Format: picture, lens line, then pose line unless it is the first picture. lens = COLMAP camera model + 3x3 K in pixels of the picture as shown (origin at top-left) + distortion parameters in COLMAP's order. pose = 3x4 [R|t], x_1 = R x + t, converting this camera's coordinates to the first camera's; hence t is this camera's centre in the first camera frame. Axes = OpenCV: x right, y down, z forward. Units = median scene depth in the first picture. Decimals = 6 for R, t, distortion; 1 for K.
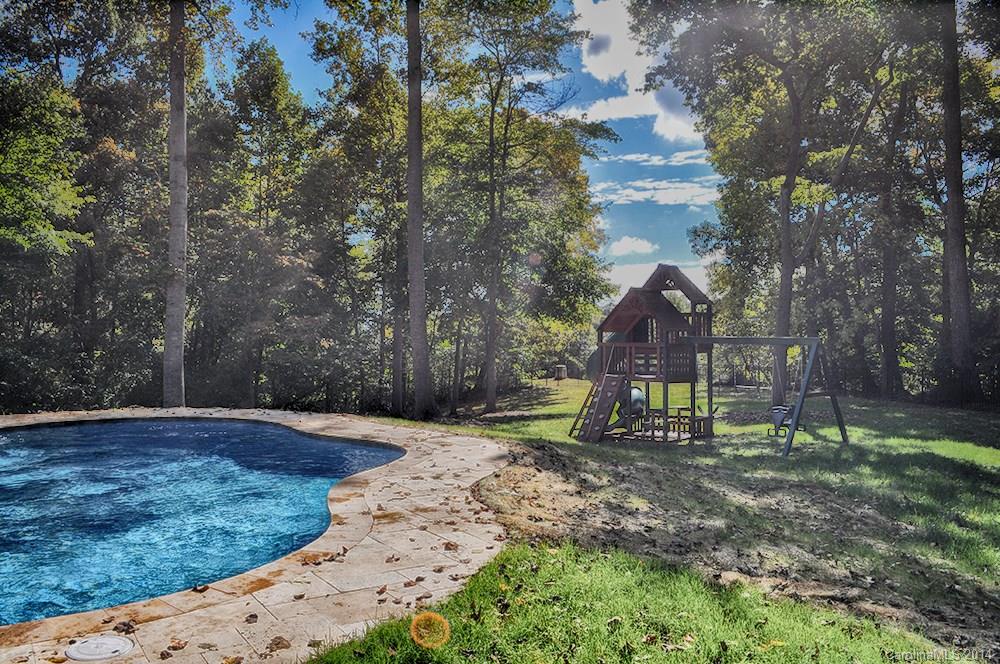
lens RADIAL K [[809.7, 0, 503.2], [0, 809.7, 335.0], [0, 0, 1]] dist [-0.029004, -0.006249]
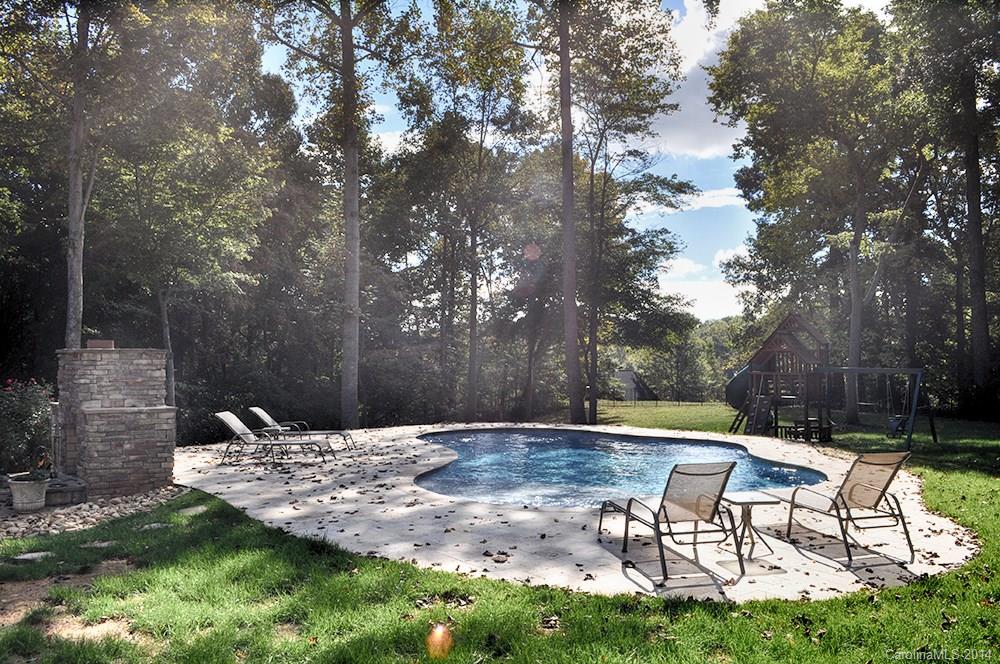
lens RADIAL K [[857.8, 0, 496.8], [0, 857.8, 332.0], [0, 0, 1]] dist [-0.024078, -0.008126]
pose [[0.998881, -0.000094, 0.047295, -0.206330], [0.001190, 0.999732, -0.023138, -0.013838], [-0.047280, 0.023169, 0.998613, -0.218518]]
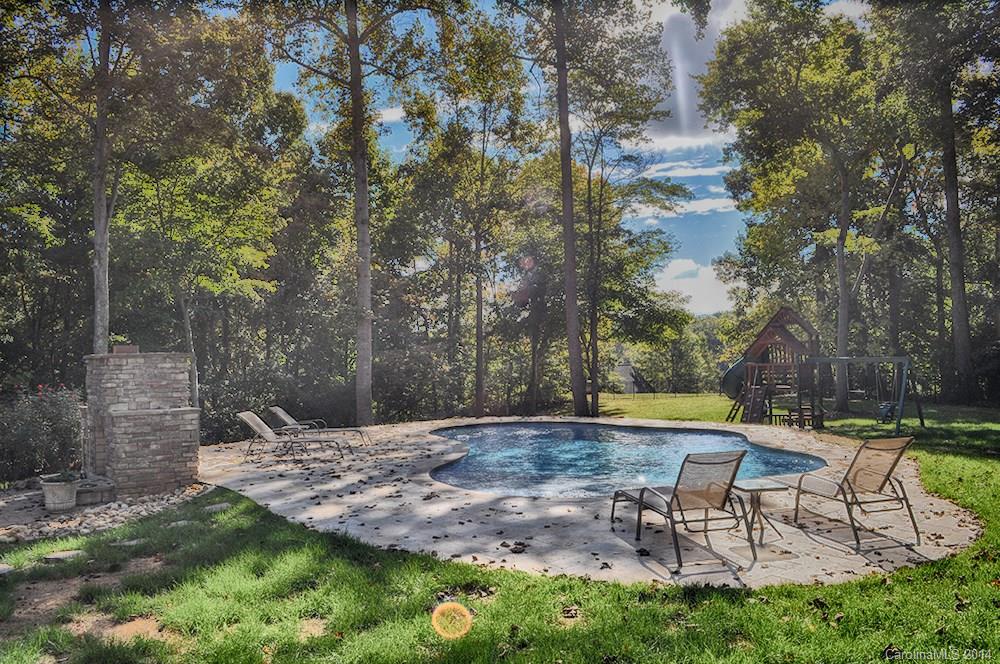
lens RADIAL K [[809.7, 0, 500.6], [0, 809.7, 332.5], [0, 0, 1]] dist [-0.029004, -0.006249]
pose [[0.998686, -0.020906, 0.046797, -0.208334], [0.021945, 0.999522, -0.021784, -0.013354], [-0.046320, 0.022783, 0.998667, -0.211587]]
